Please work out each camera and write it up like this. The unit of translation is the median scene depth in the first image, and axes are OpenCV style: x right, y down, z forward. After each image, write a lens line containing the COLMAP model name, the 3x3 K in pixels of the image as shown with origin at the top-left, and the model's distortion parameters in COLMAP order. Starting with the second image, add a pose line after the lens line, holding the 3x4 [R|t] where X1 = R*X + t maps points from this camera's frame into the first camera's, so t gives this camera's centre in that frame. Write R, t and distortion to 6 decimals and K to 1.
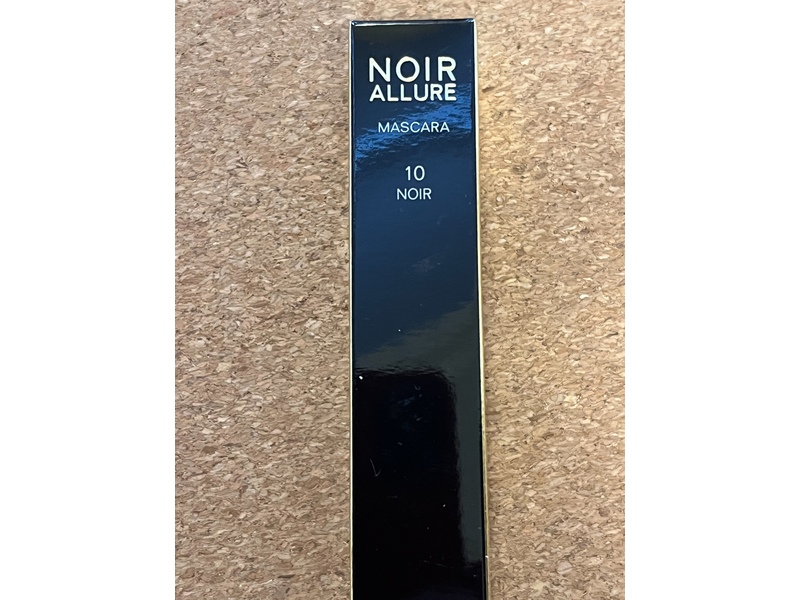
lens RADIAL K [[1354.5, 0, 400.4], [0, 1354.5, 298.8], [0, 0, 1]] dist [-0.044064, 0.000000]
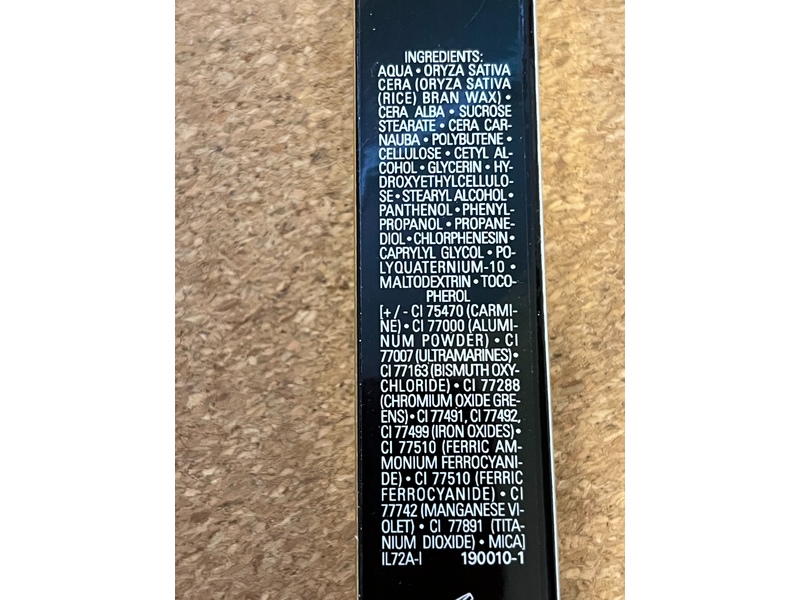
lens RADIAL K [[1354.5, 0, 399.8], [0, 1354.5, 301.5], [0, 0, 1]] dist [-0.044064, 0.000000]
pose [[0.976166, -0.216874, -0.008130, -0.007205], [0.216718, 0.976092, -0.016651, 0.033523], [0.011547, 0.014492, 0.999828, 0.271381]]
